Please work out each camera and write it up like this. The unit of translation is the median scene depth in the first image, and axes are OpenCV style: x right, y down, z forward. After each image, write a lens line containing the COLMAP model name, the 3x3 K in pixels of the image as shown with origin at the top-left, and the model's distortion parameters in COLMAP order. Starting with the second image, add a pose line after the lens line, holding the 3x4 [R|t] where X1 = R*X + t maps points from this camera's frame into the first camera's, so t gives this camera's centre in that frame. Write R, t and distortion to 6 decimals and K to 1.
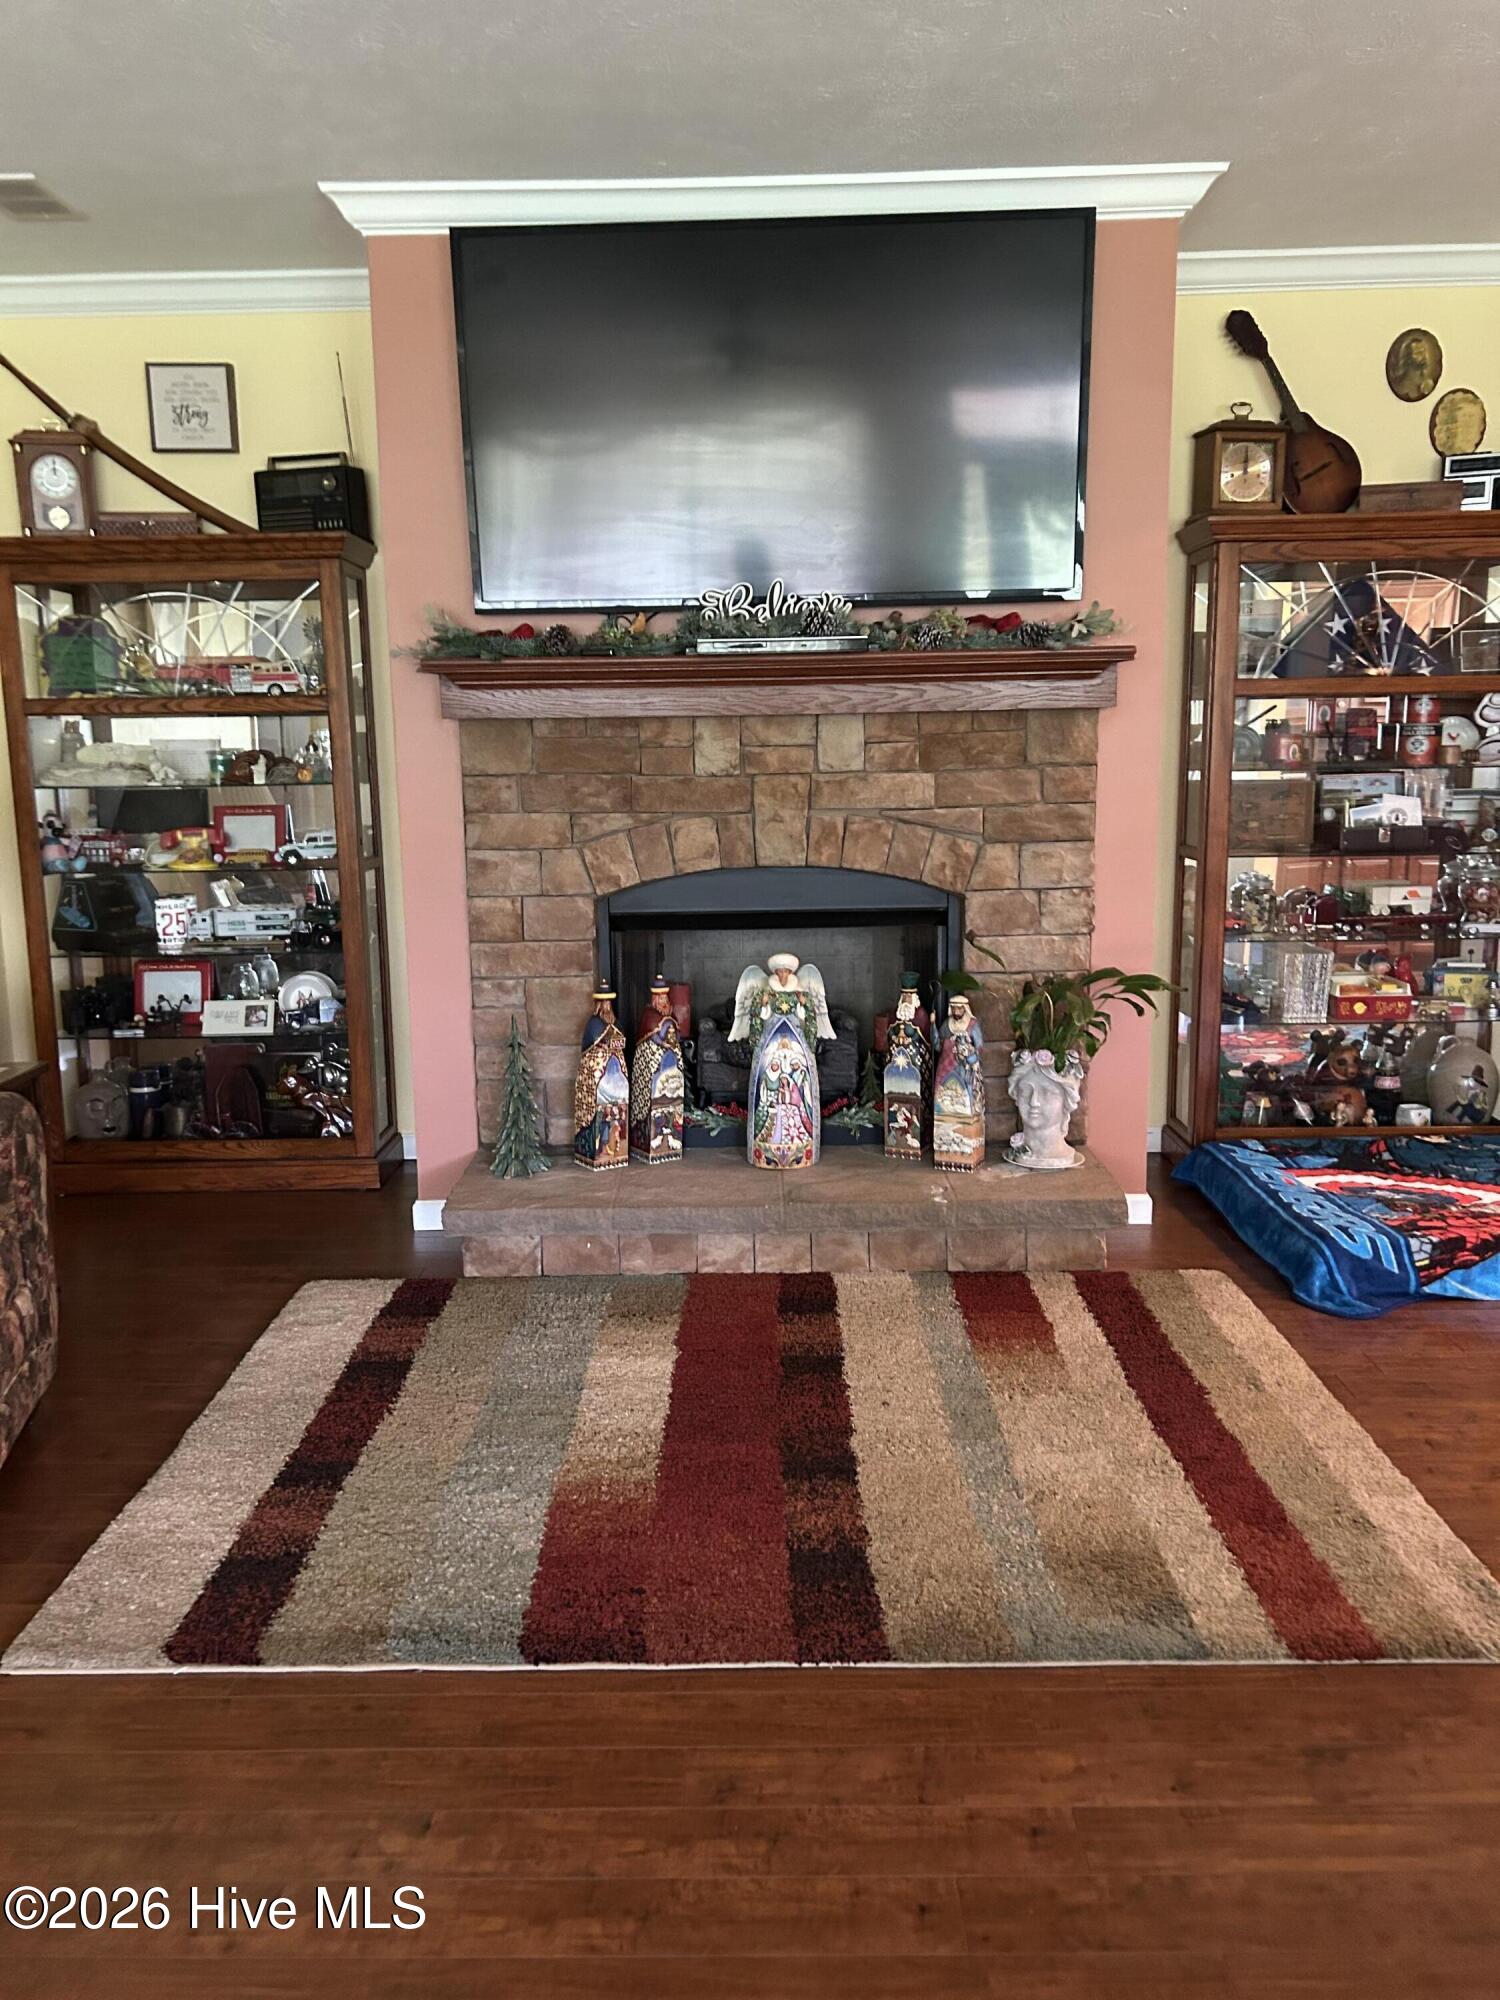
lens RADIAL K [[1508.8, 0, 743.5], [0, 1508.8, 979.7], [0, 0, 1]] dist [0.054014, -0.058584]
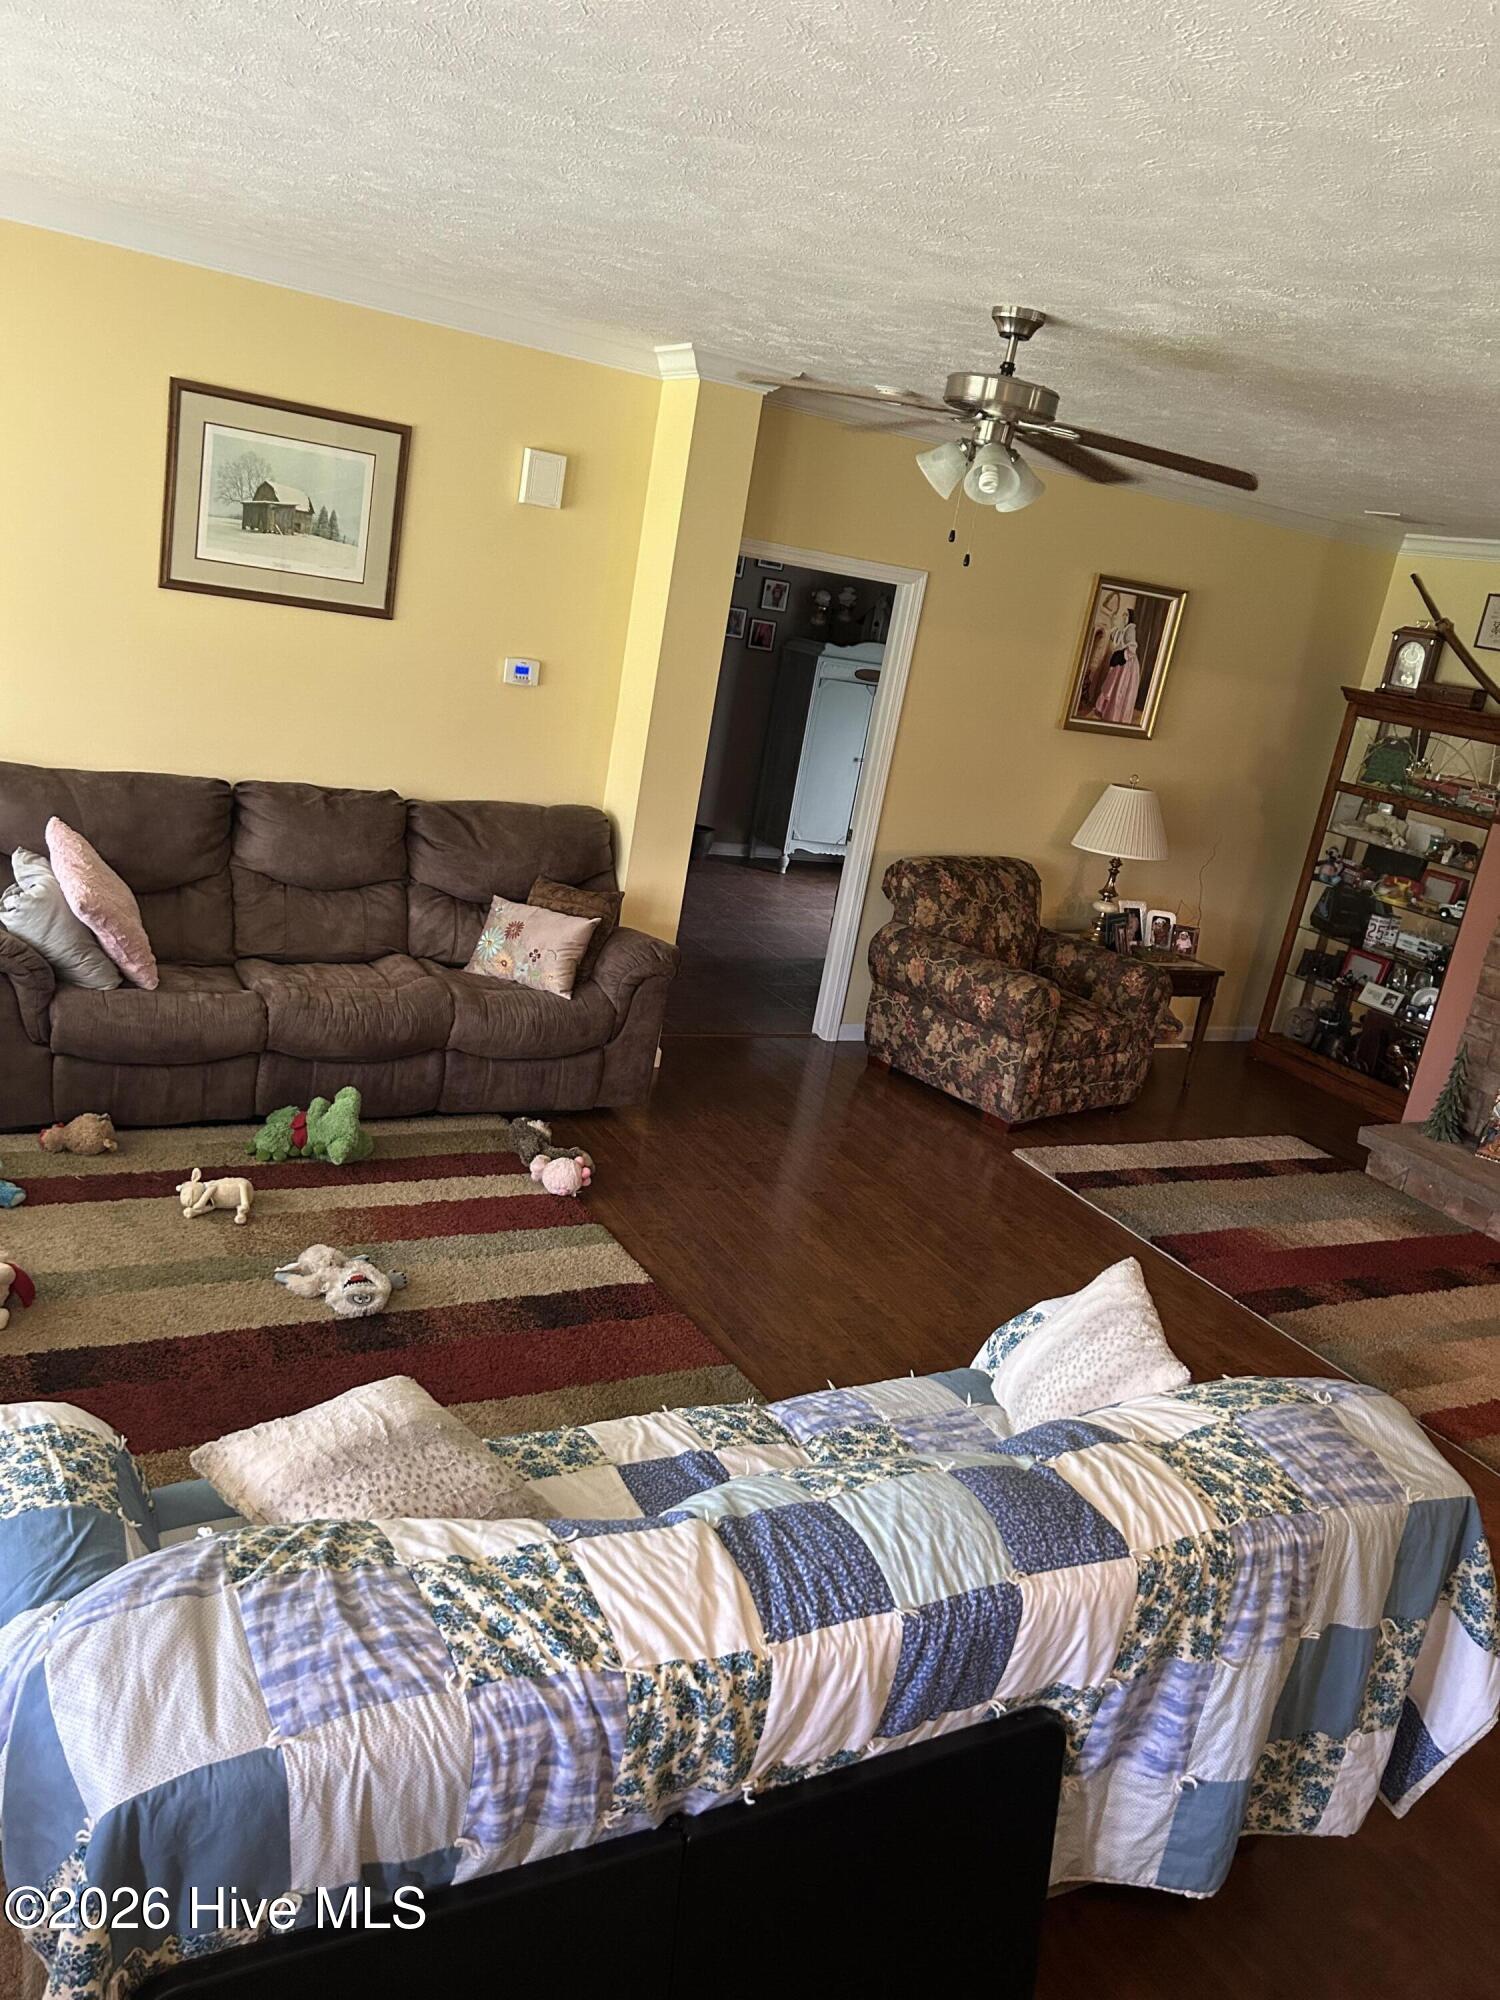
lens RADIAL K [[1508.8, 0, 759.3], [0, 1508.8, 981.8], [0, 0, 1]] dist [0.054014, -0.058584]
pose [[0.471652, 0.325446, -0.819530, 0.767561], [-0.318337, 0.929564, 0.185934, -0.093161], [0.822318, 0.173191, 0.542032, -0.467158]]
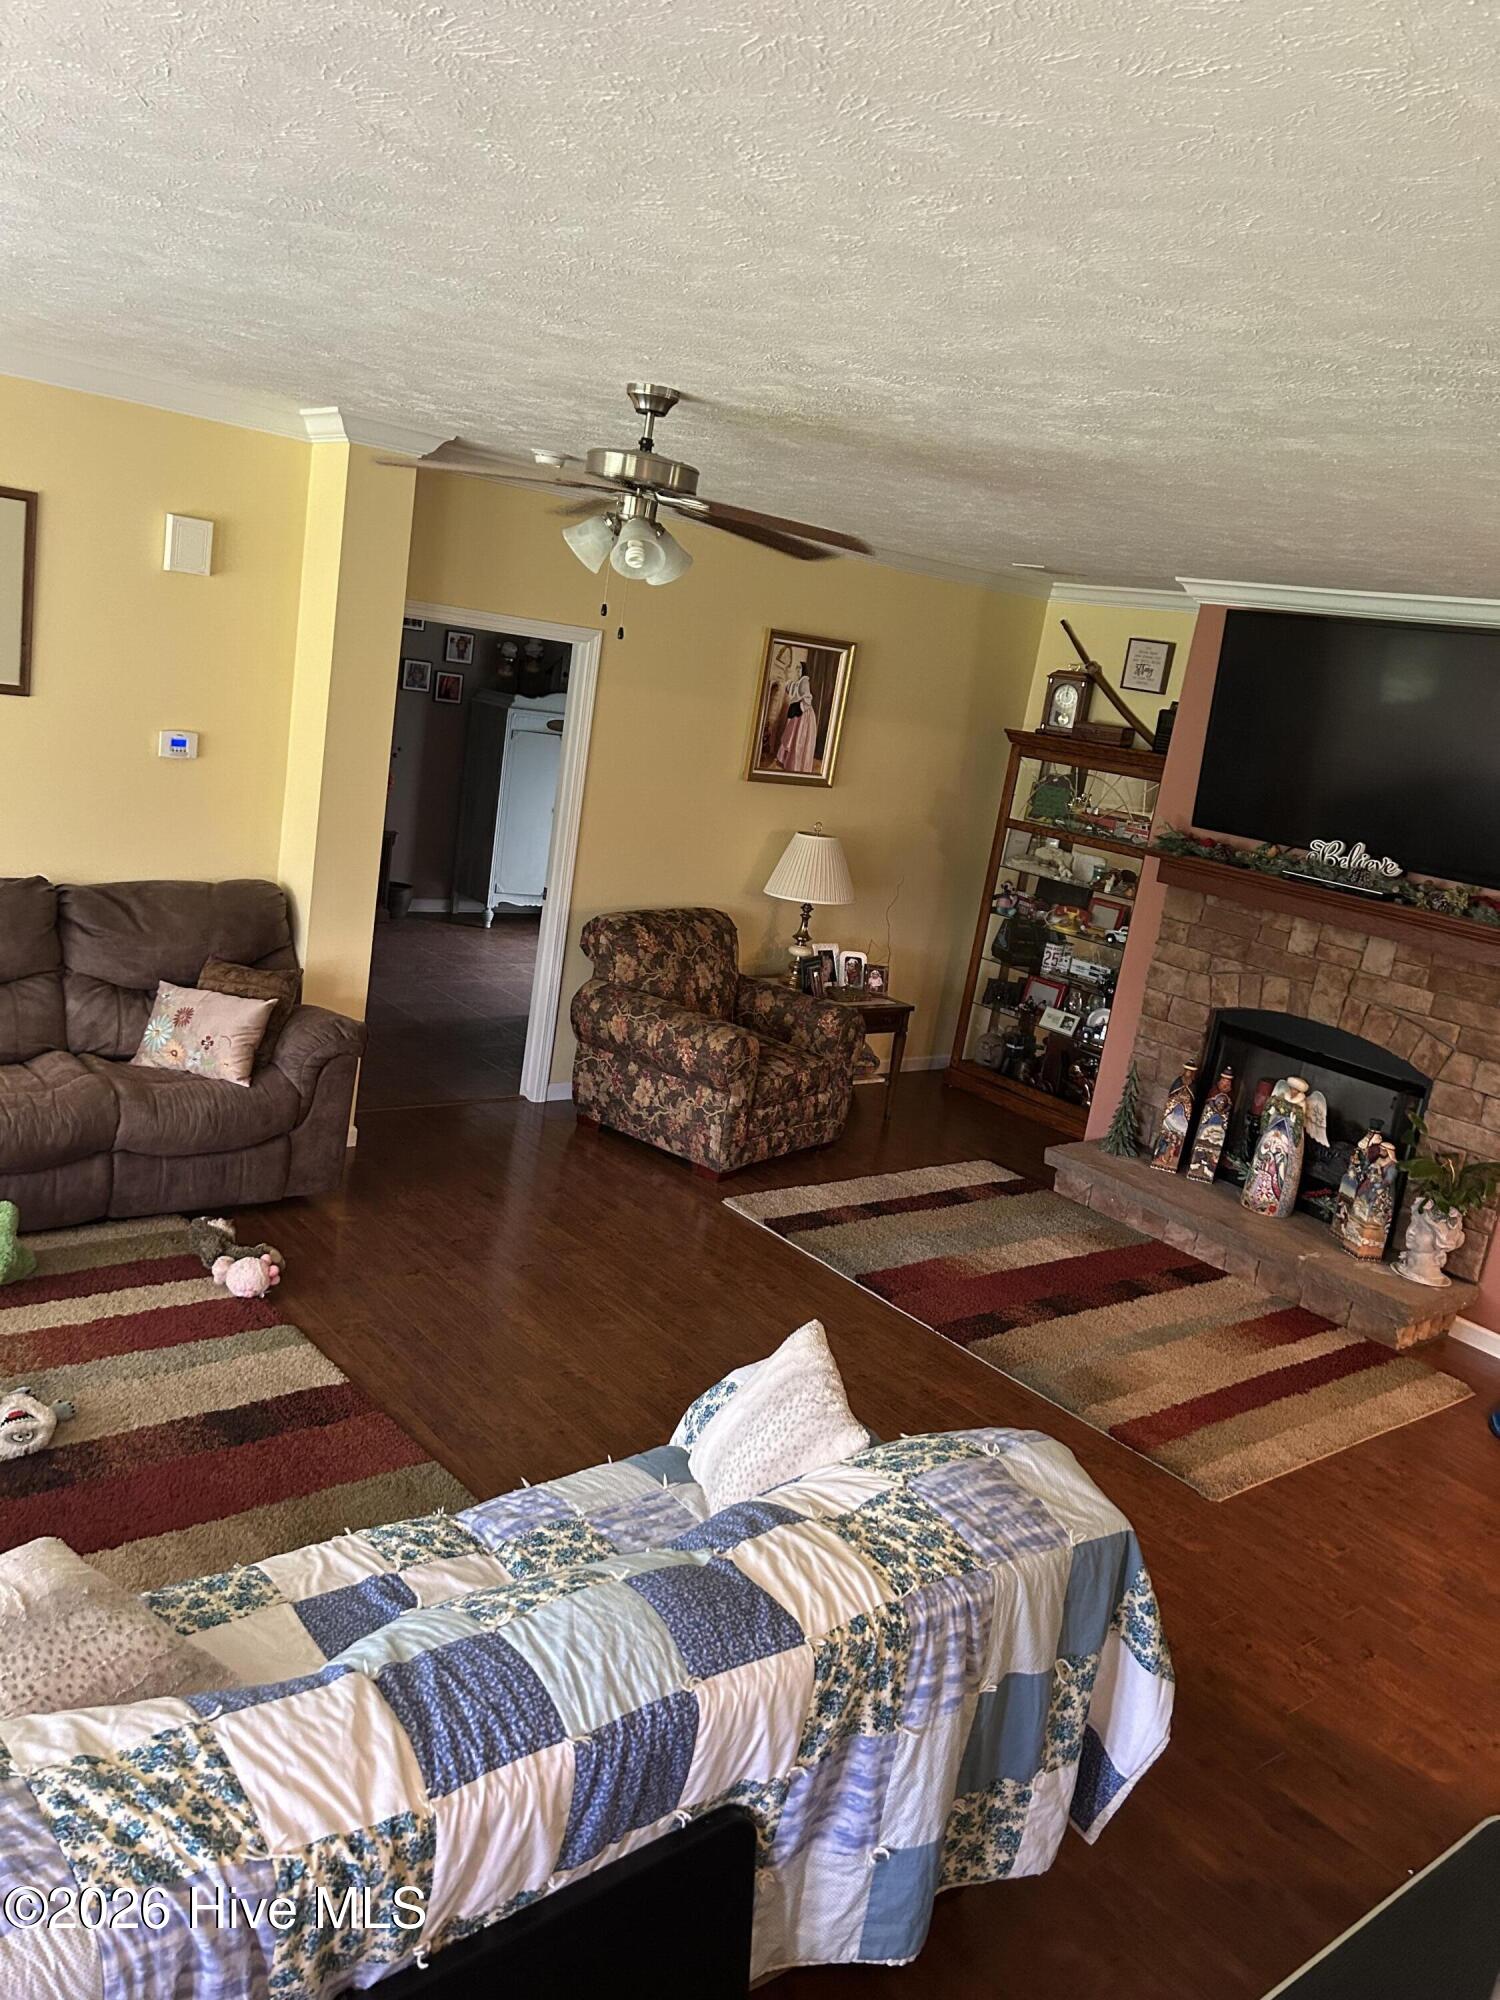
lens RADIAL K [[1508.8, 0, 739.5], [0, 1508.8, 994.5], [0, 0, 1]] dist [0.054014, -0.058584]
pose [[0.621394, 0.278110, -0.732478, 0.772040], [-0.284141, 0.951229, 0.120116, -0.121039], [0.730160, 0.133488, 0.670110, -0.446092]]
